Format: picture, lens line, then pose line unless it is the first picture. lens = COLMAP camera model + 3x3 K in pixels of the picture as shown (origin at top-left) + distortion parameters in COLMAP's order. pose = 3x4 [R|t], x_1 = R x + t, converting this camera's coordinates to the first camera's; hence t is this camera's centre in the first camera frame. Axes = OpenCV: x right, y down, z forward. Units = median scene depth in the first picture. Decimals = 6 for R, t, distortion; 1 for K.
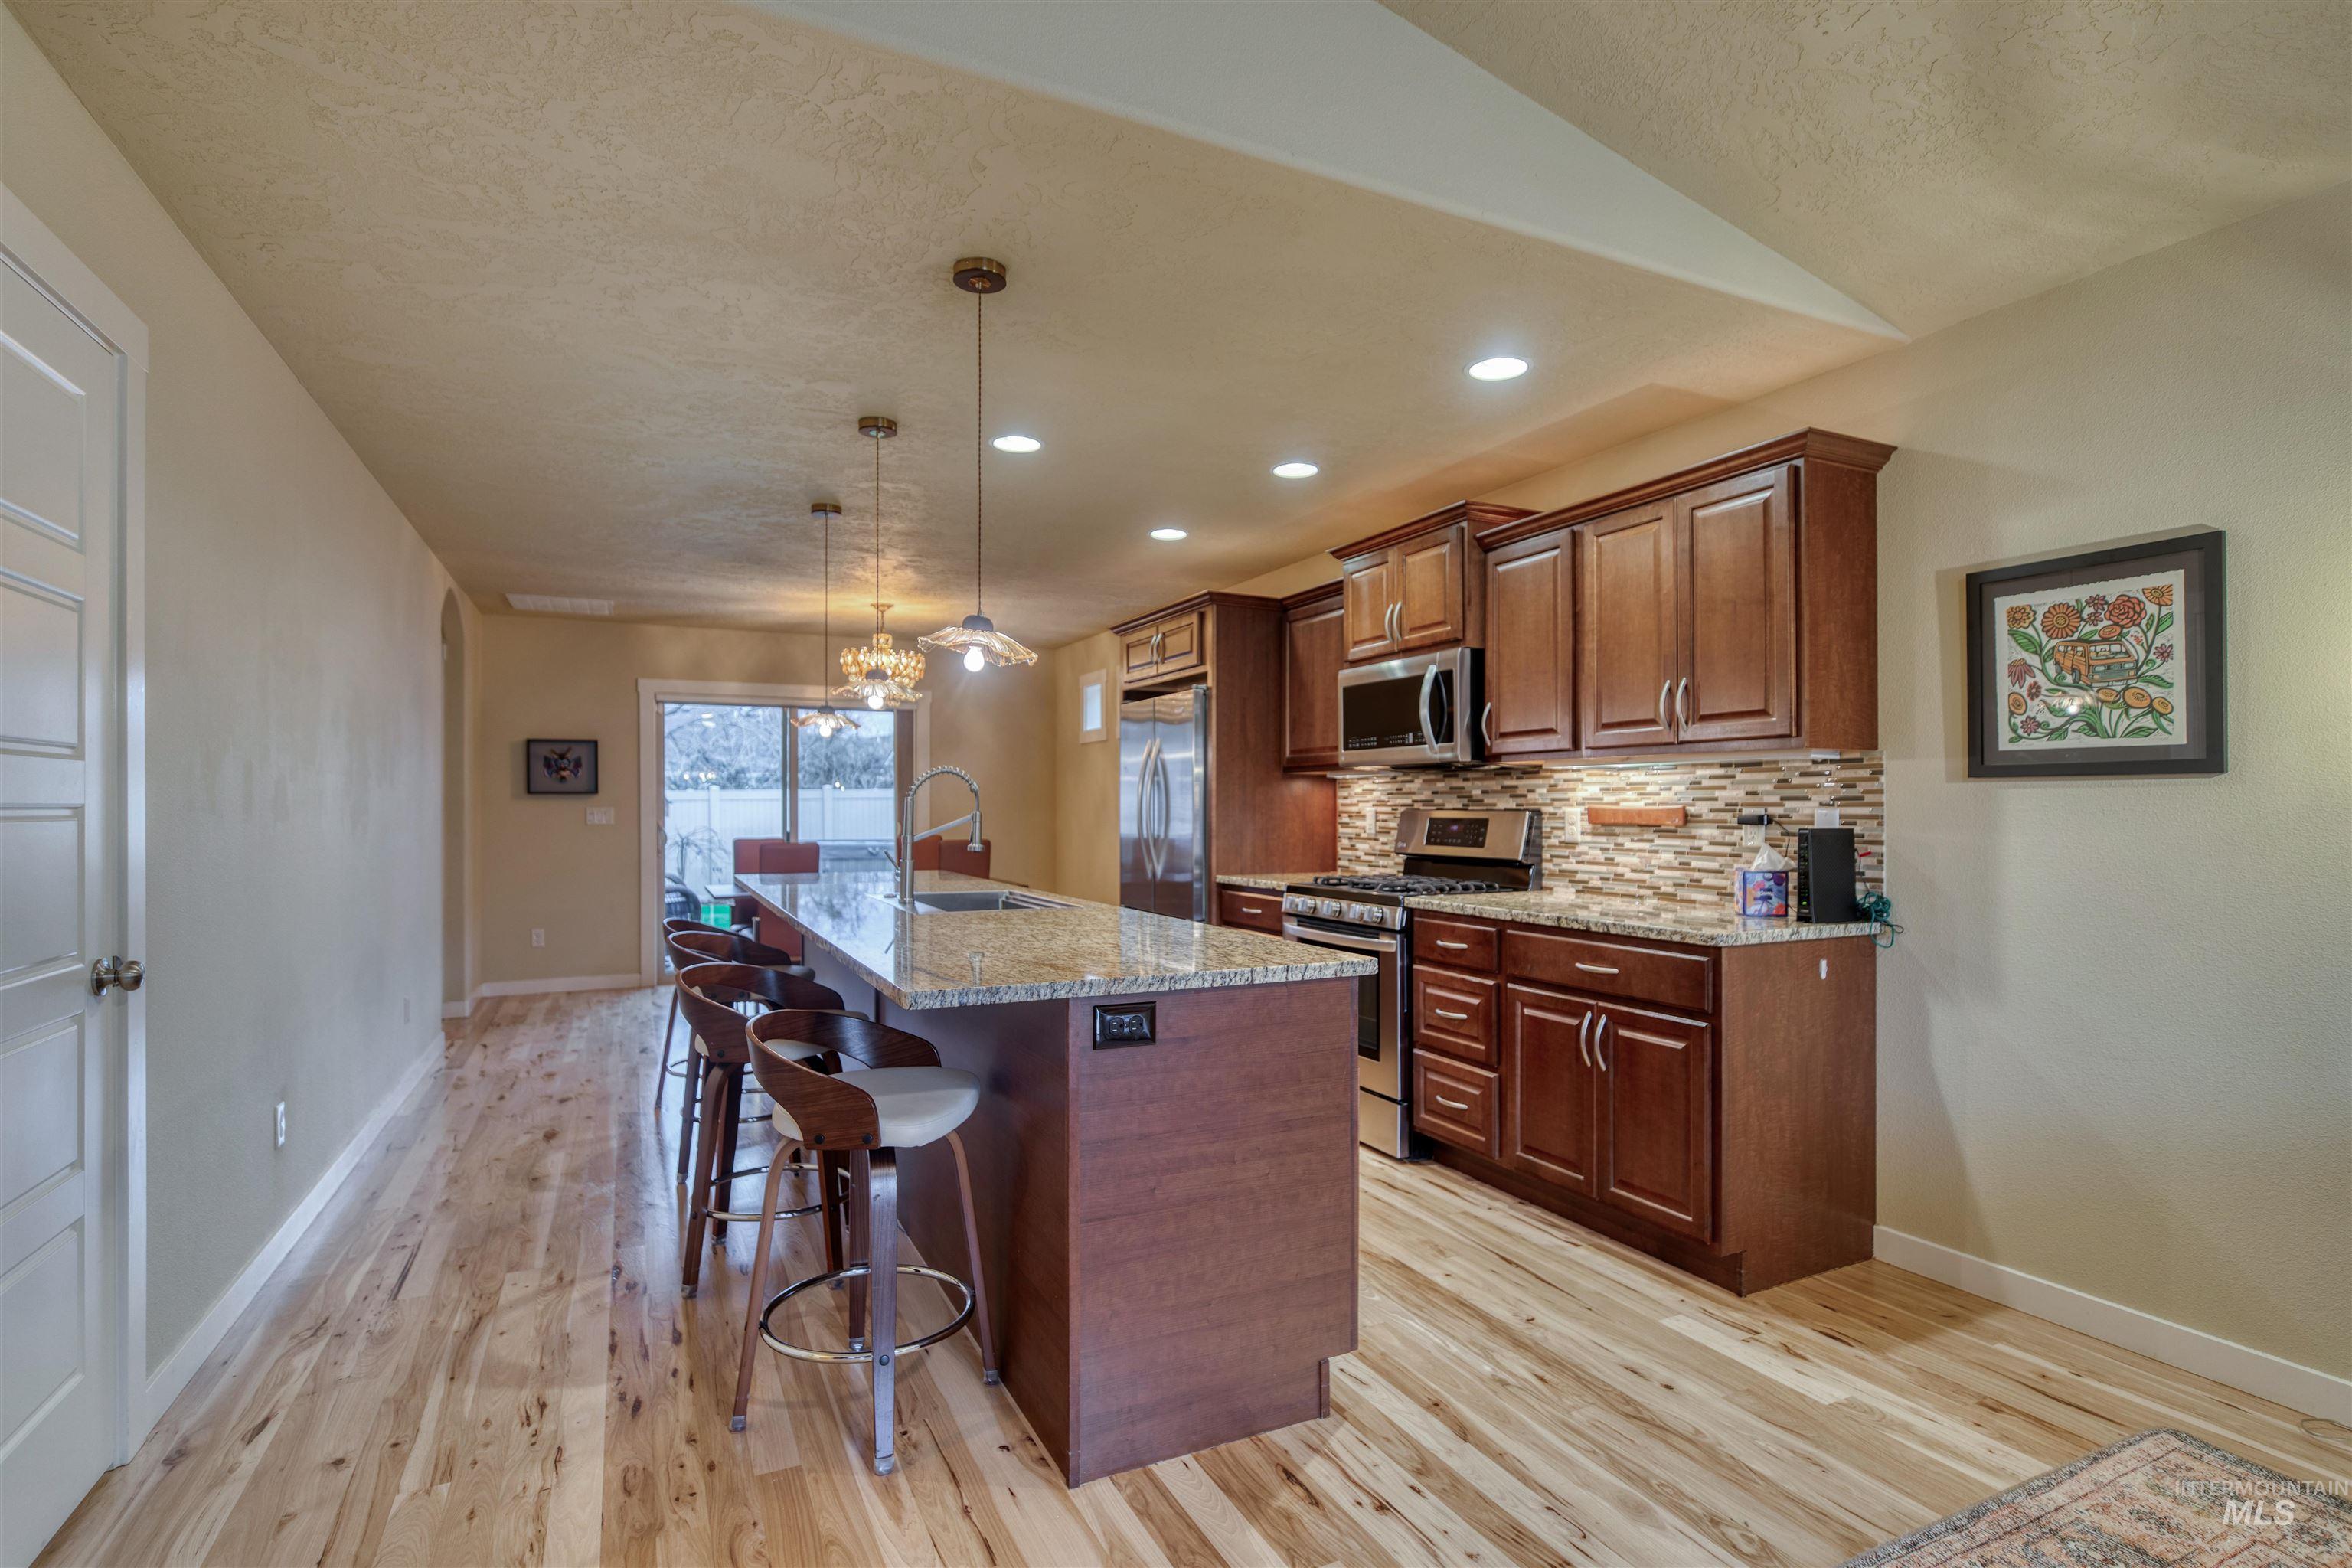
lens RADIAL K [[1169.3, 0, 1199.9], [0, 1169.3, 805.6], [0, 0, 1]] dist [-0.002642, 0.001313]
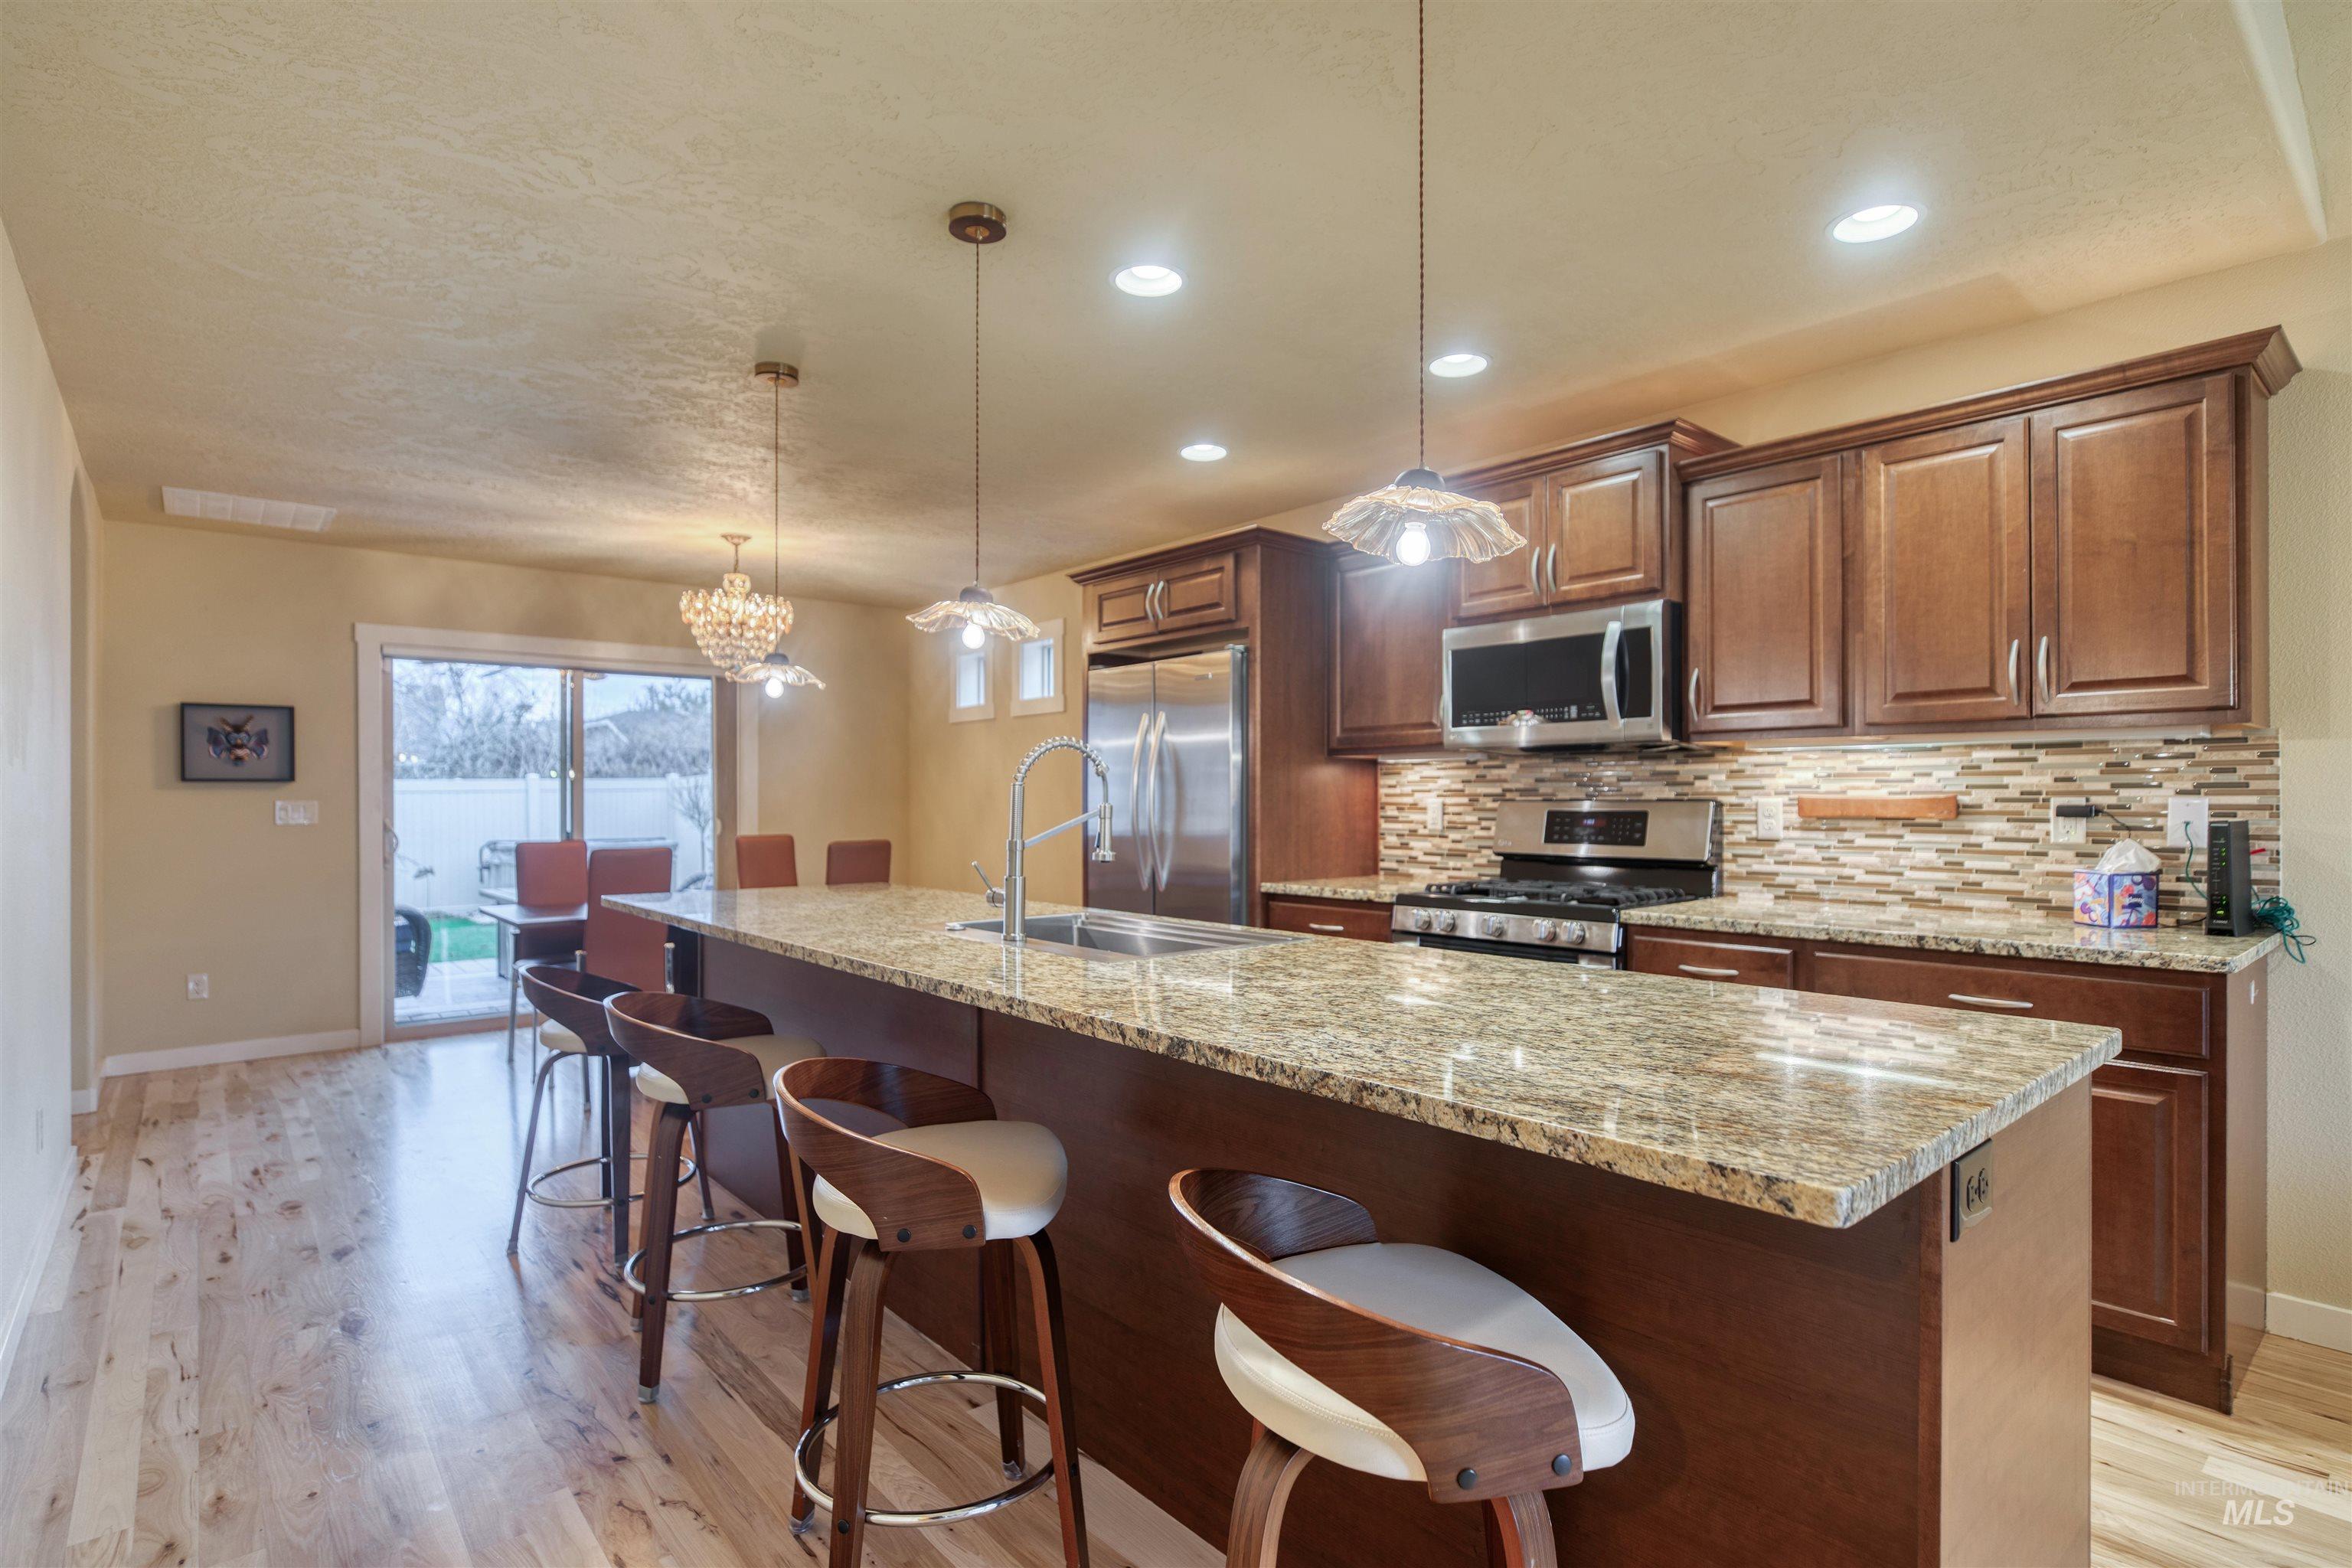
lens RADIAL K [[1169.3, 0, 1203.0], [0, 1169.3, 801.9], [0, 0, 1]] dist [-0.002642, 0.001313]
pose [[0.966002, -0.002123, 0.258524, -0.273799], [0.001357, 0.999994, 0.003143, 0.001667], [-0.258530, -0.002686, 0.966000, 0.277514]]
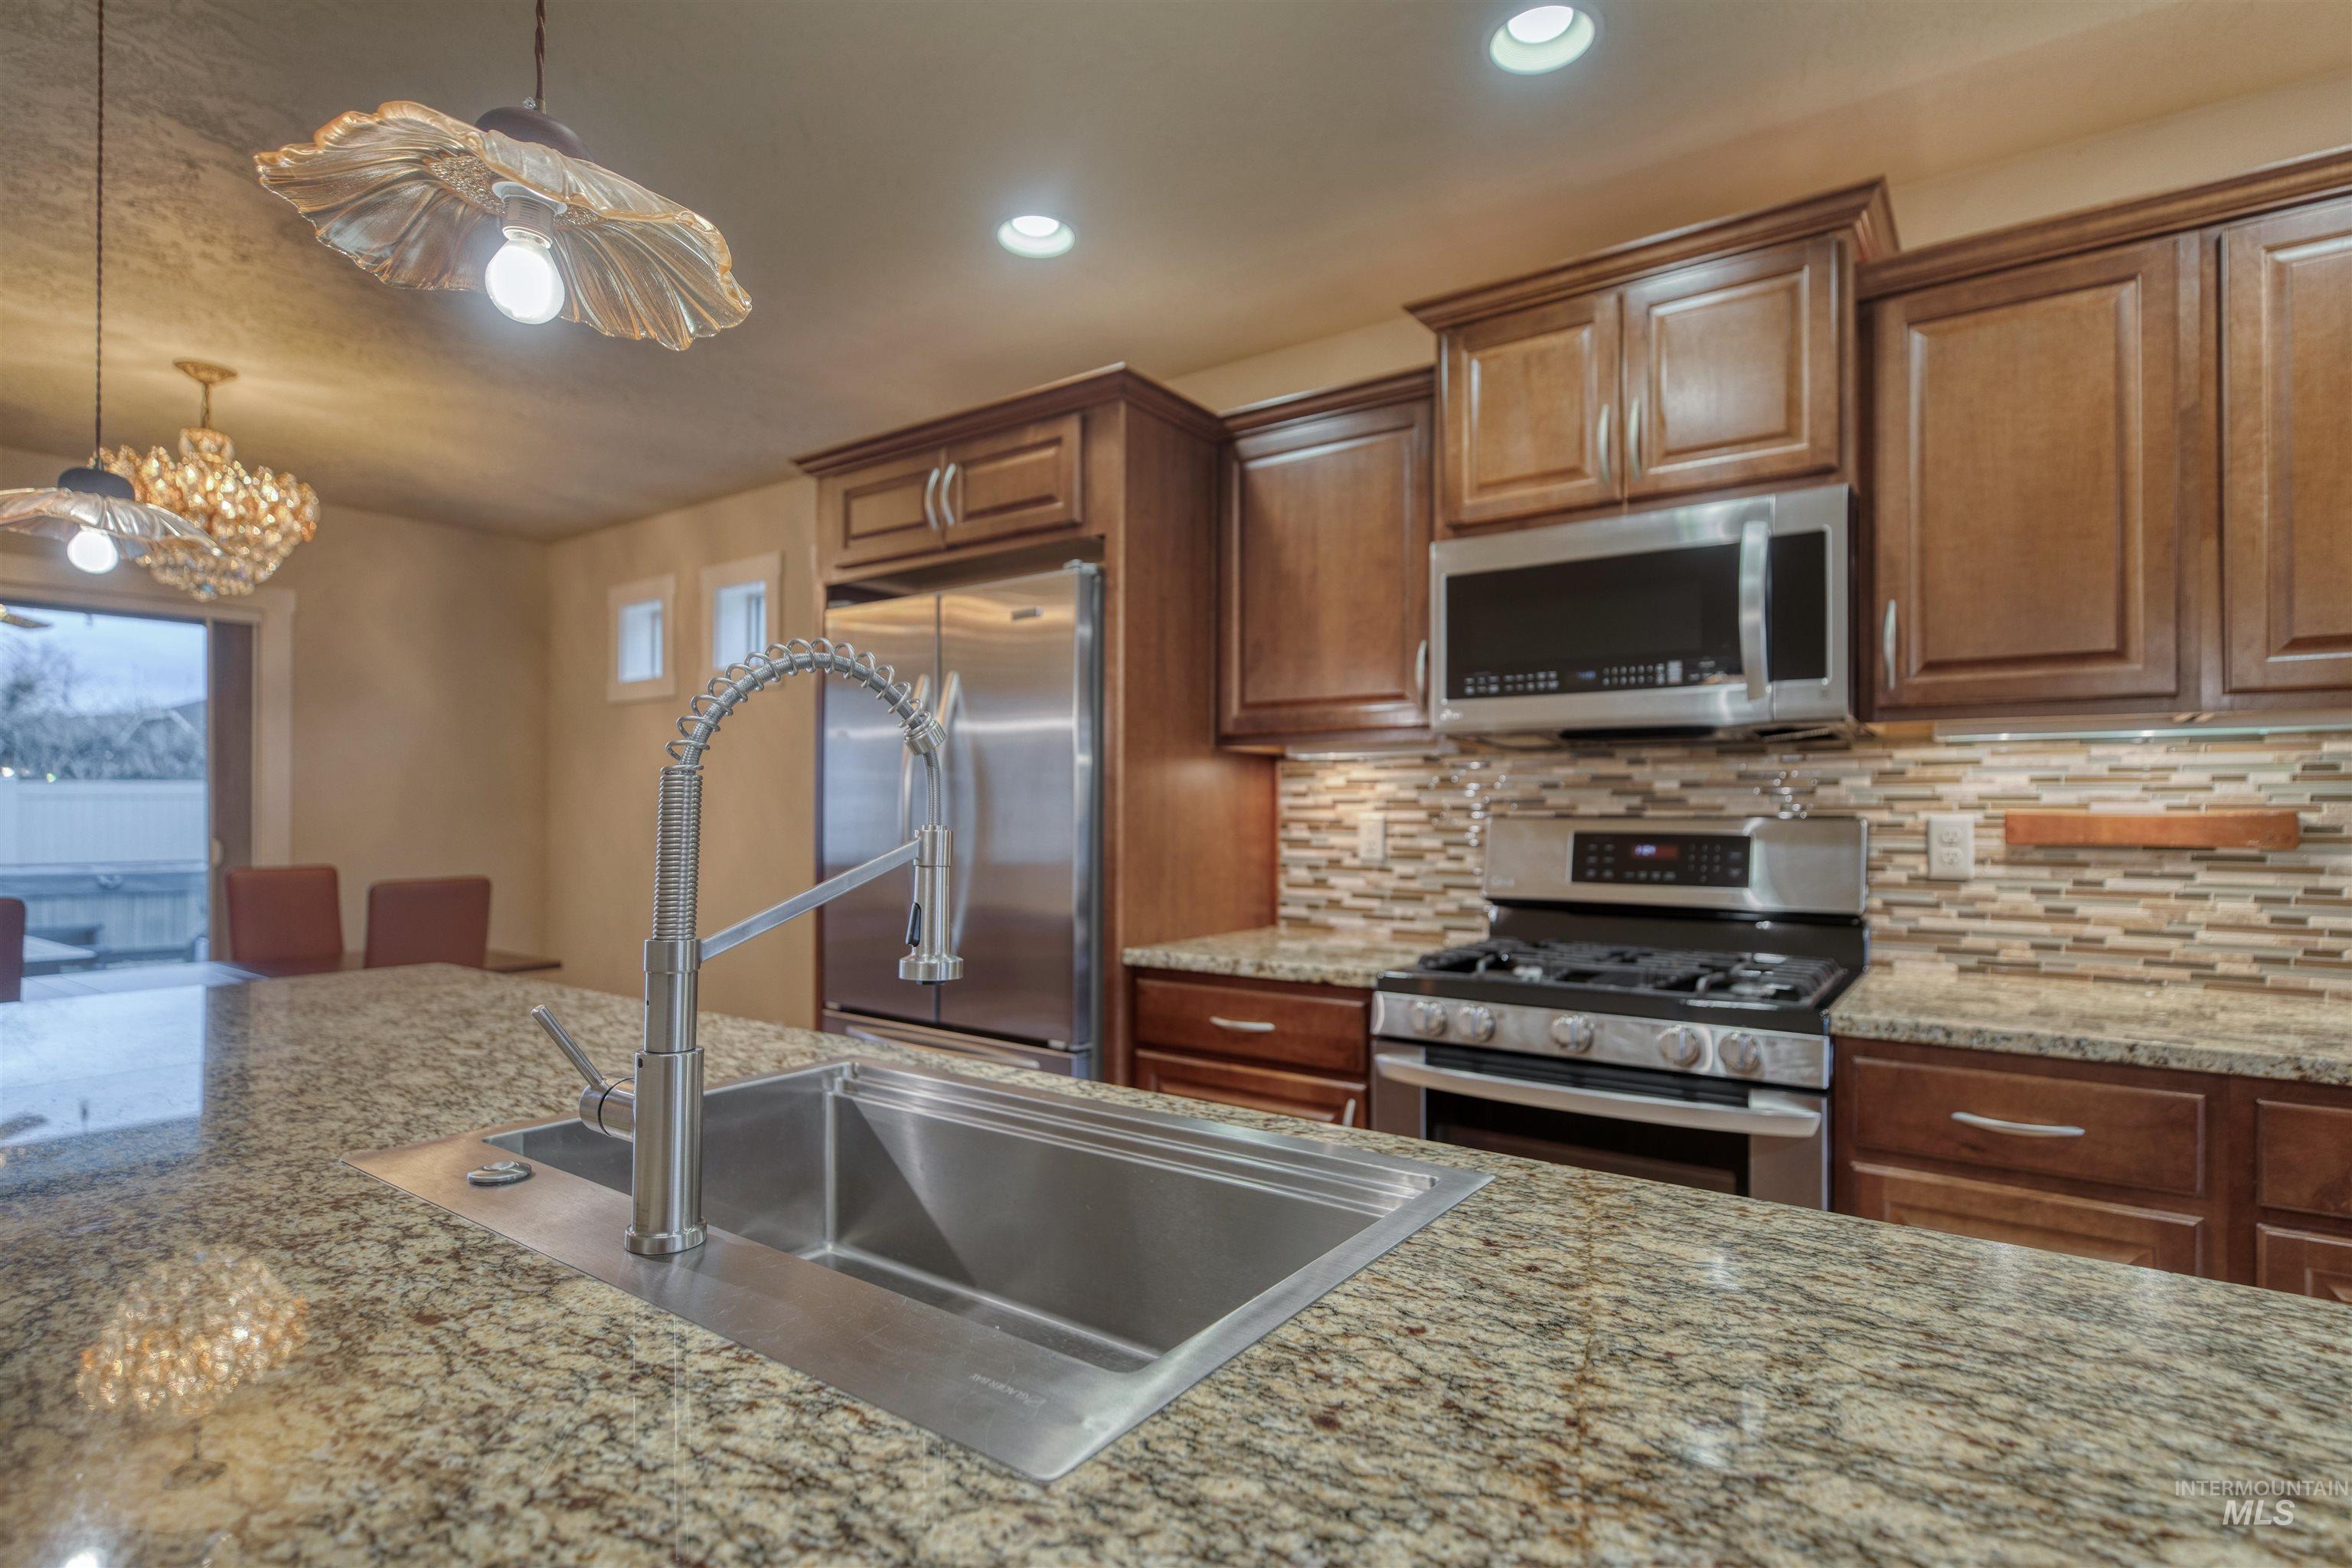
lens RADIAL K [[1169.3, 0, 1192.4], [0, 1169.3, 805.8], [0, 0, 1]] dist [-0.002642, 0.001313]
pose [[0.881941, 0.004314, 0.471340, -0.228952], [-0.002527, 0.999987, -0.004423, 0.001307], [-0.471353, 0.002710, 0.881940, 0.649262]]
